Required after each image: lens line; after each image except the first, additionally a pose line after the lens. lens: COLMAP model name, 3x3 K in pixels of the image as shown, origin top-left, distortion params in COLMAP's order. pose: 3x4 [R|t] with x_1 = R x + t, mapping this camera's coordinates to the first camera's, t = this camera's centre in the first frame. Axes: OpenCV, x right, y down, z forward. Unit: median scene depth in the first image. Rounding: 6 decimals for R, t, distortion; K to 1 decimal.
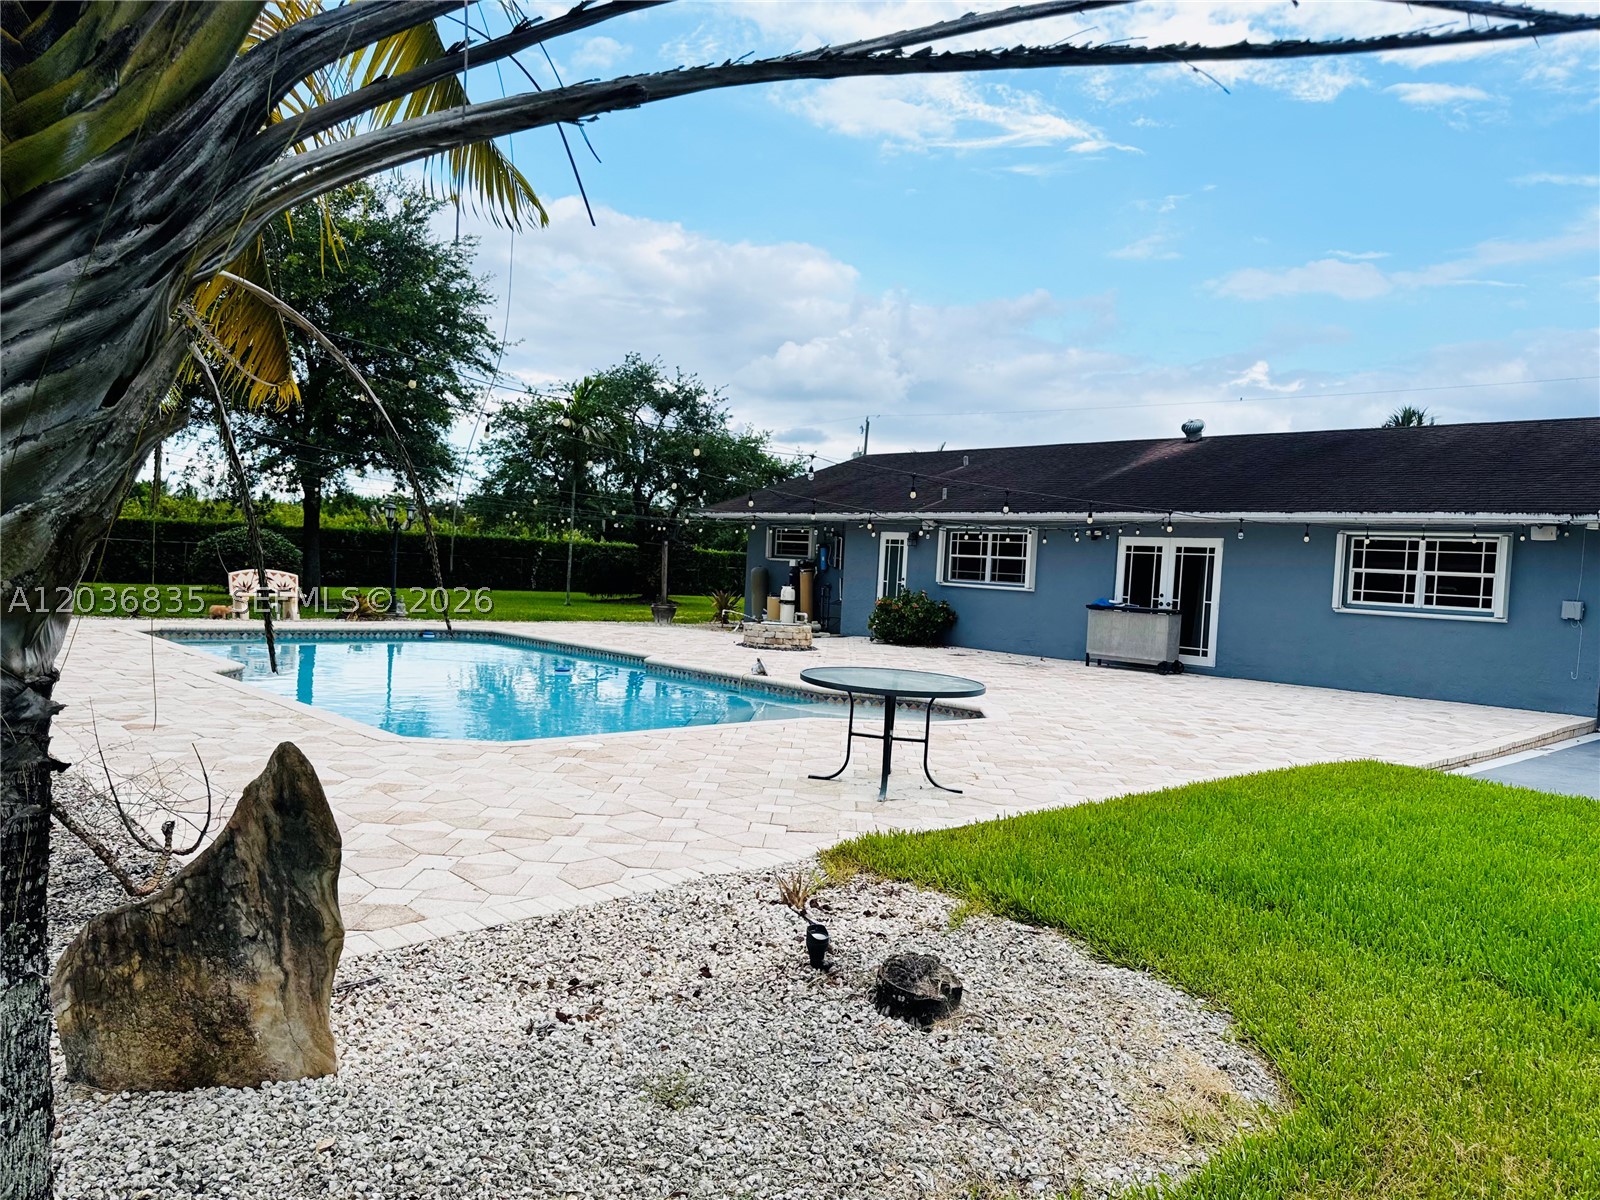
lens RADIAL K [[1139.2, 0, 804.9], [0, 1139.2, 613.6], [0, 0, 1]] dist [0.117730, -0.209952]
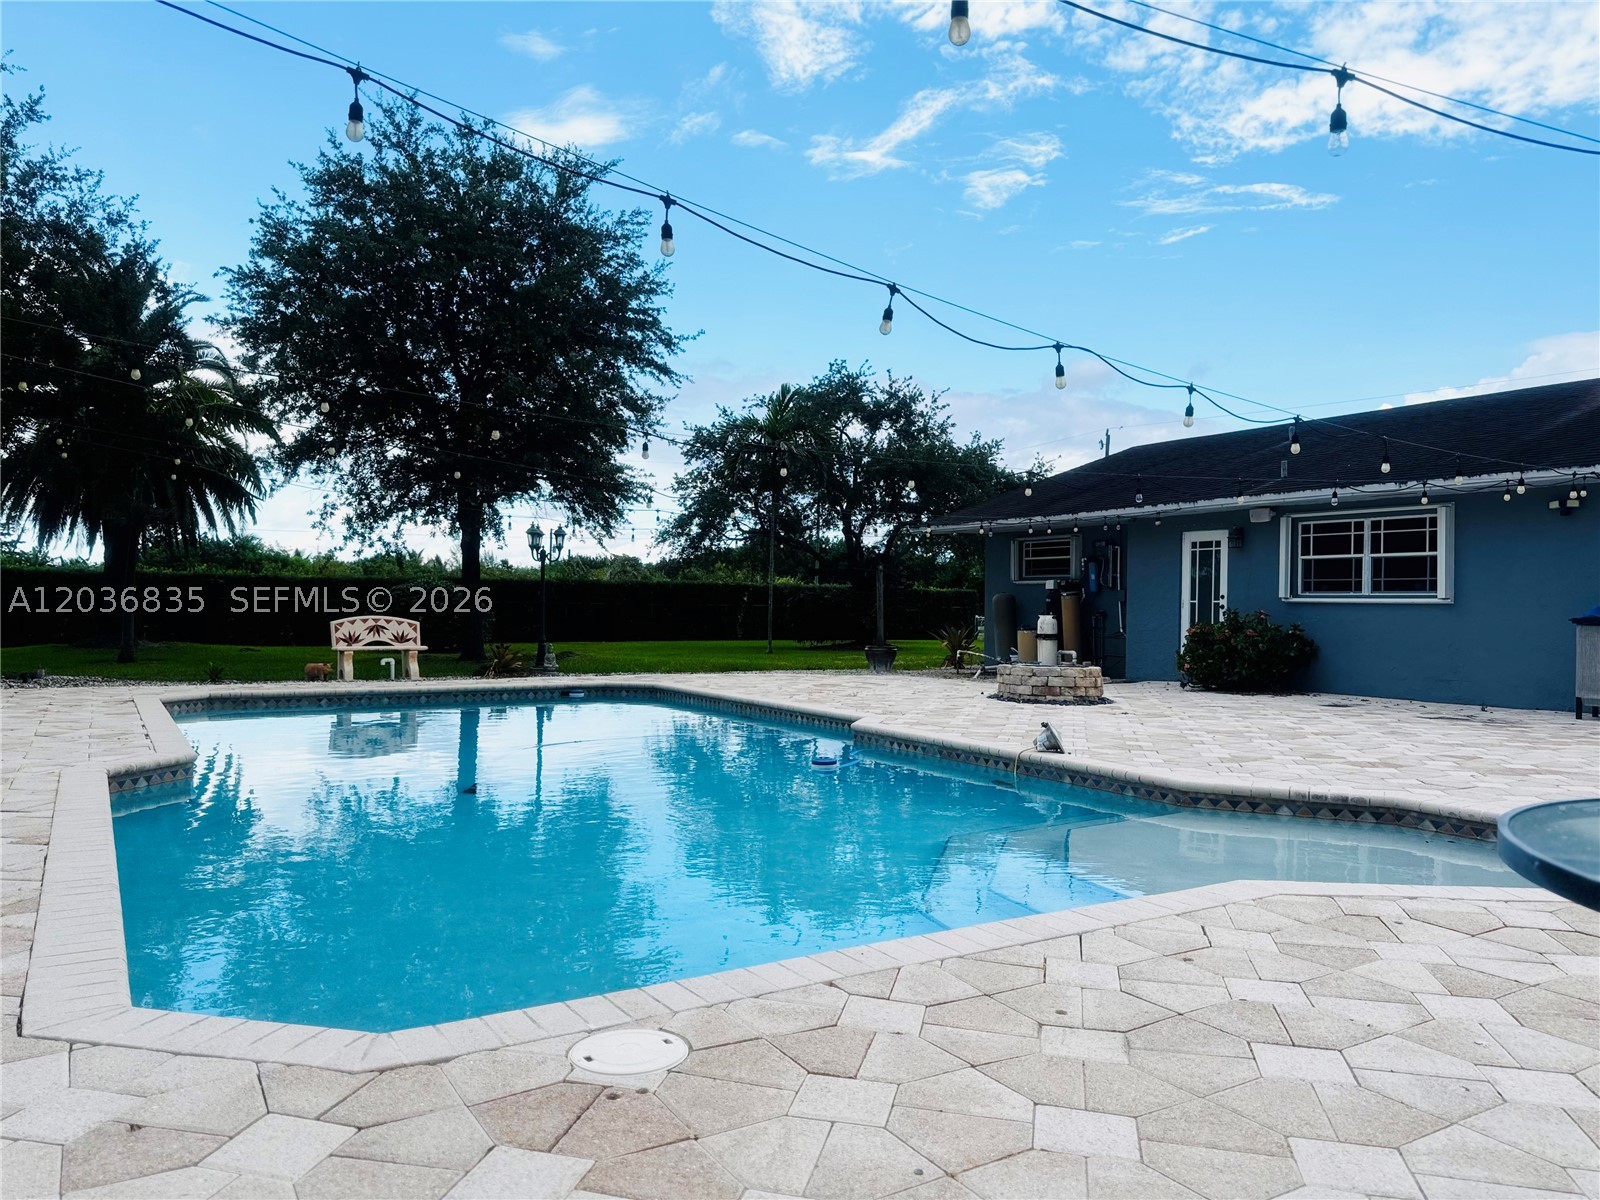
lens RADIAL K [[1139.2, 0, 804.9], [0, 1139.2, 613.6], [0, 0, 1]] dist [0.117730, -0.209952]
pose [[0.981343, -0.038221, -0.188427, -0.027360], [0.030061, 0.998490, -0.045976, 0.004125], [0.189900, 0.039454, 0.981010, 0.230953]]
